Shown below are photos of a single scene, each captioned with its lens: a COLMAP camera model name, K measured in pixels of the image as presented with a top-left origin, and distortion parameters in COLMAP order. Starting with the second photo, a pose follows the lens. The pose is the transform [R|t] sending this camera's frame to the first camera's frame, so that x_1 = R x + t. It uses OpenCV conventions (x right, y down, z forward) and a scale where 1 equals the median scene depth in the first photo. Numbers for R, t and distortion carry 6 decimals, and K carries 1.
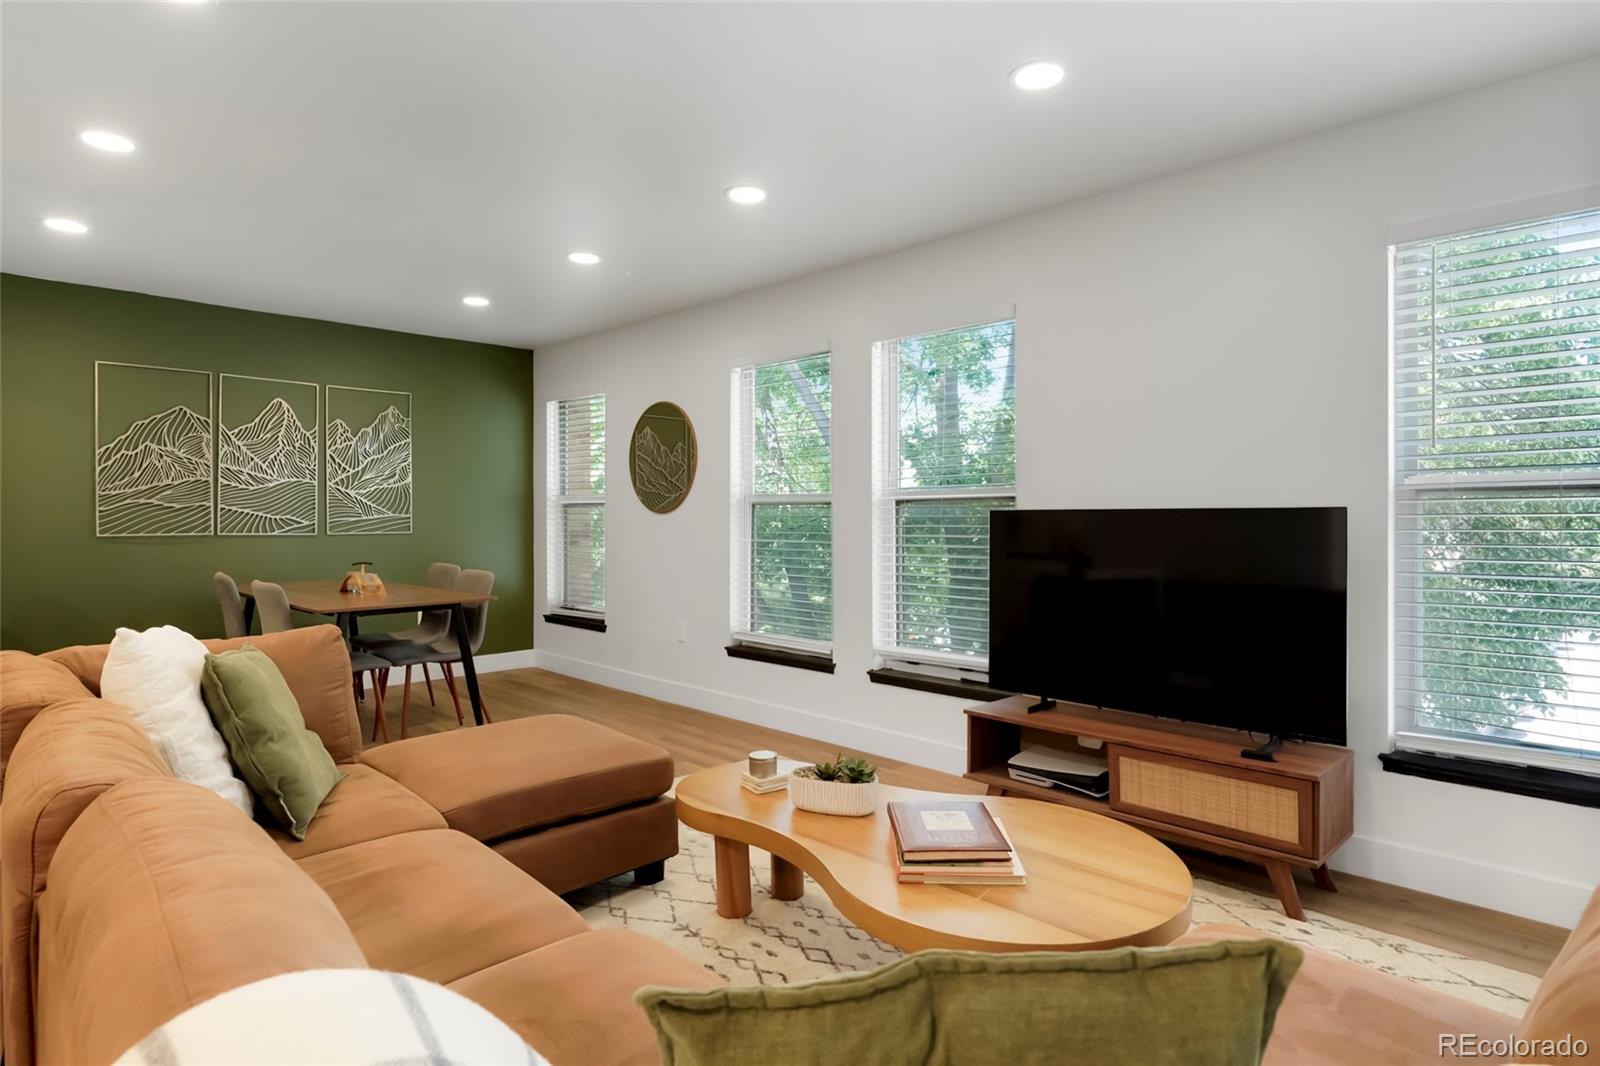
lens RADIAL K [[834.5, 0, 804.4], [0, 834.5, 533.3], [0, 0, 1]] dist [-0.001504, -0.002345]
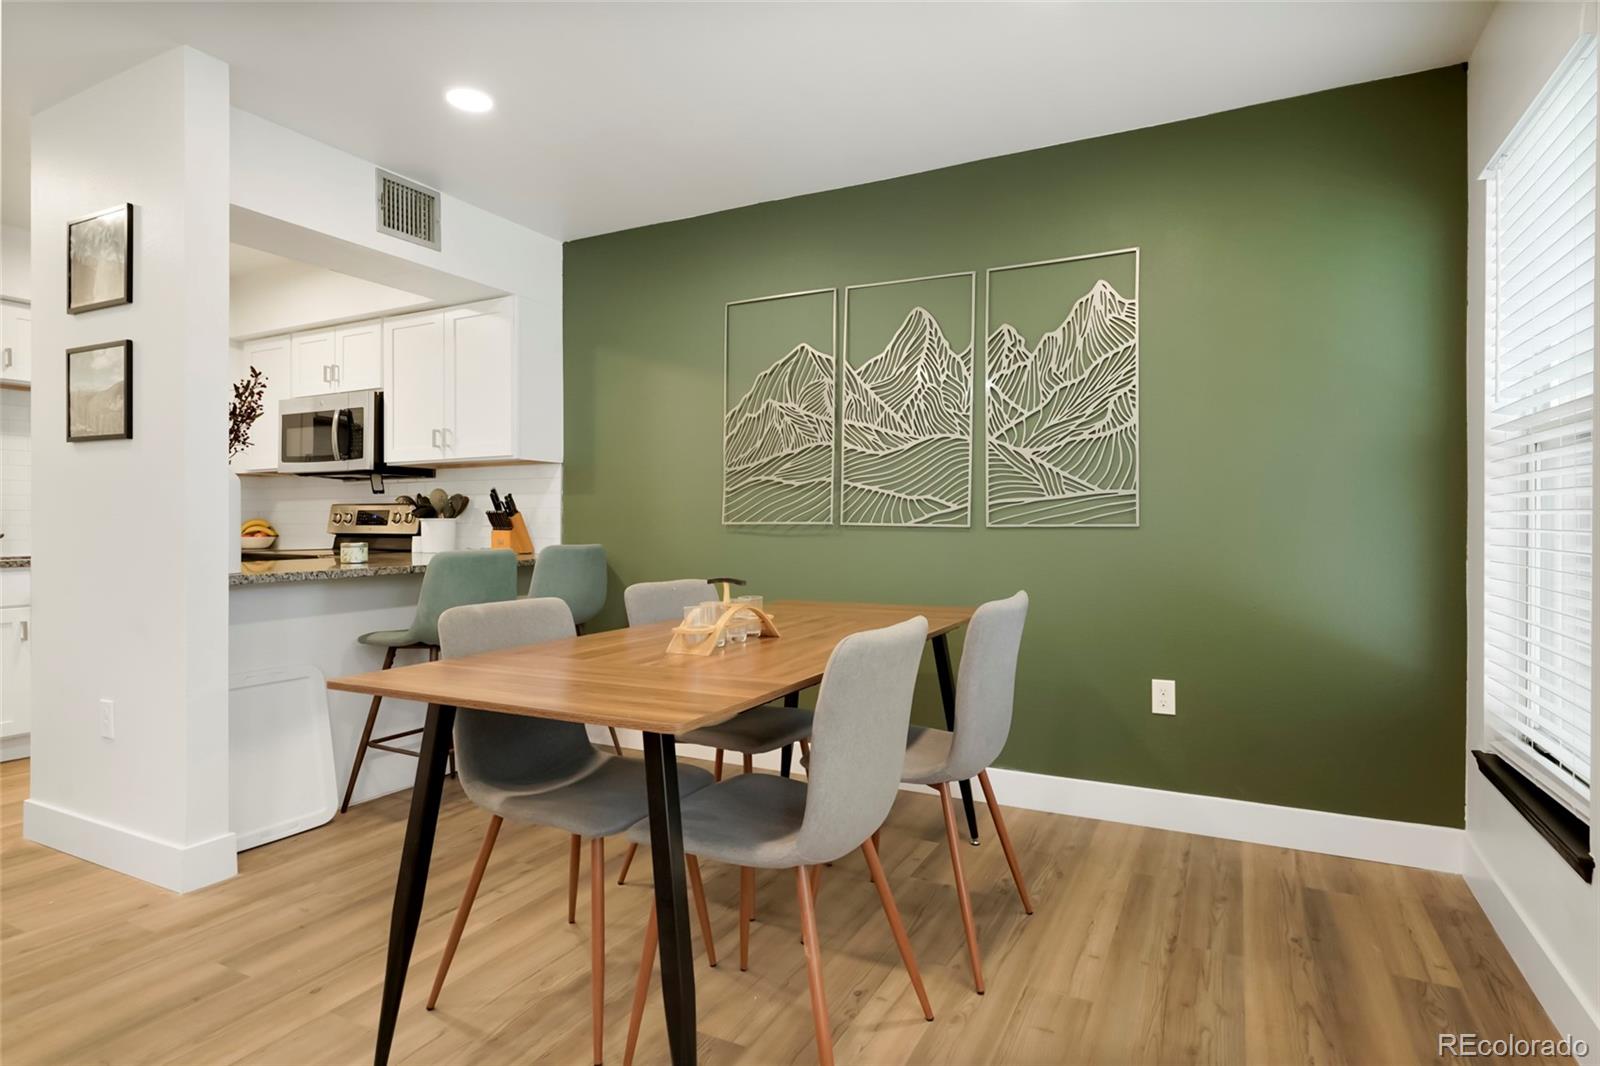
lens RADIAL K [[834.5, 0, 813.6], [0, 834.5, 519.5], [0, 0, 1]] dist [-0.001504, -0.002345]
pose [[0.289833, 0.011837, -0.957004, -0.056294], [-0.010470, 0.999903, 0.009197, -0.008224], [0.957020, 0.007354, 0.289929, 0.772362]]
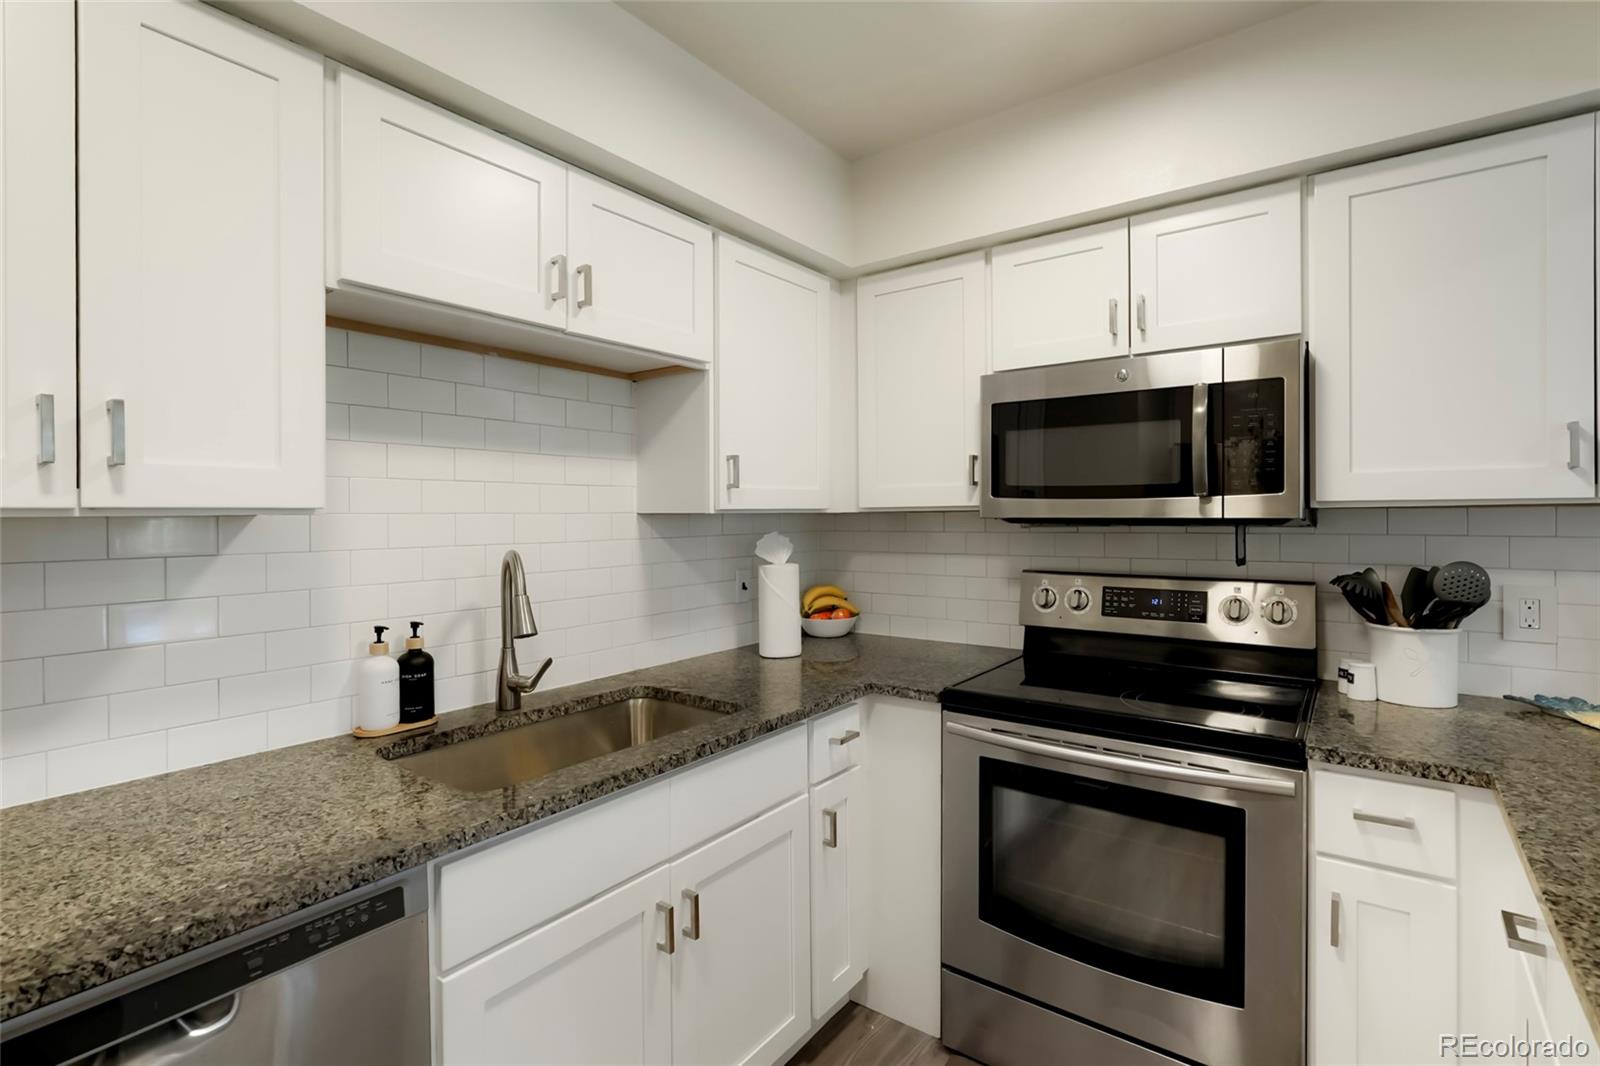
lens RADIAL K [[751.5, 0, 795.3], [0, 751.5, 510.2], [0, 0, 1]] dist [-0.004111, -0.000180]
pose [[0.124540, 0.010285, -0.992161, -0.677867], [-0.005467, 0.999938, 0.009680, -0.051274], [0.992200, 0.004218, 0.124589, 0.332198]]
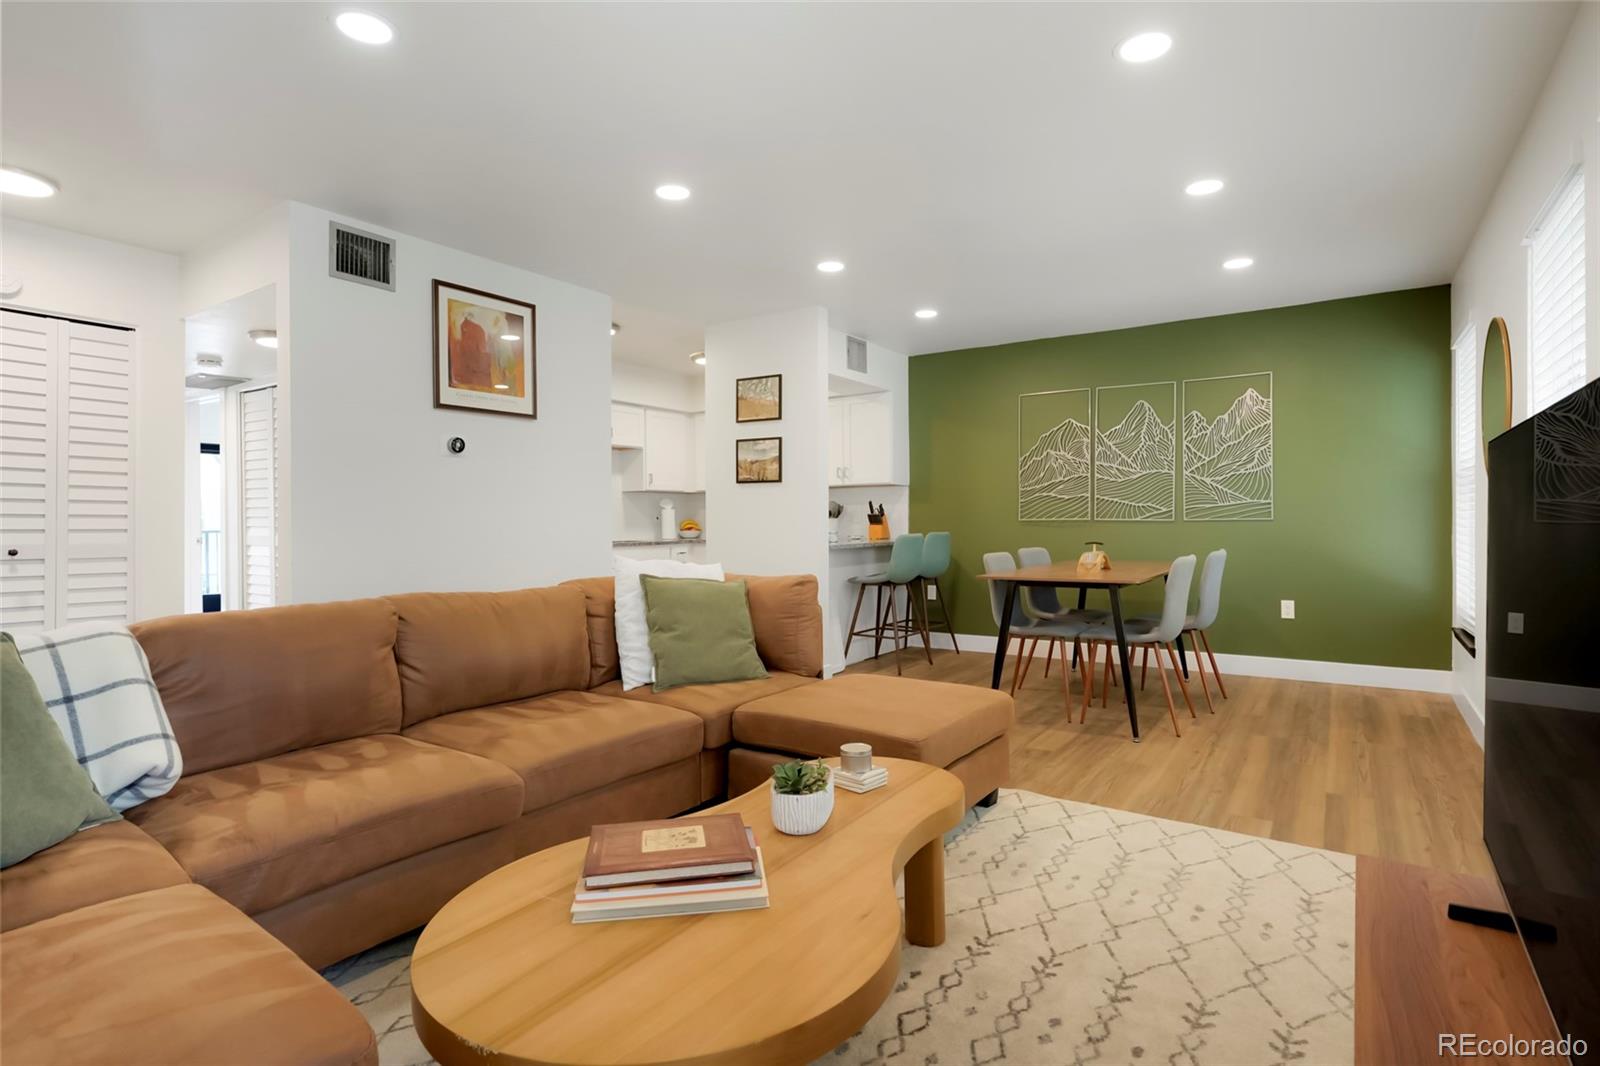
lens RADIAL K [[805.9, 0, 797.7], [0, 805.9, 521.2], [0, 0, 1]] dist [-0.012160, 0.003371]
pose [[0.165522, 0.012888, -0.986122, 0.387397], [-0.001305, 0.999917, 0.012850, -0.010902], [0.986205, -0.000840, 0.165525, 0.369603]]
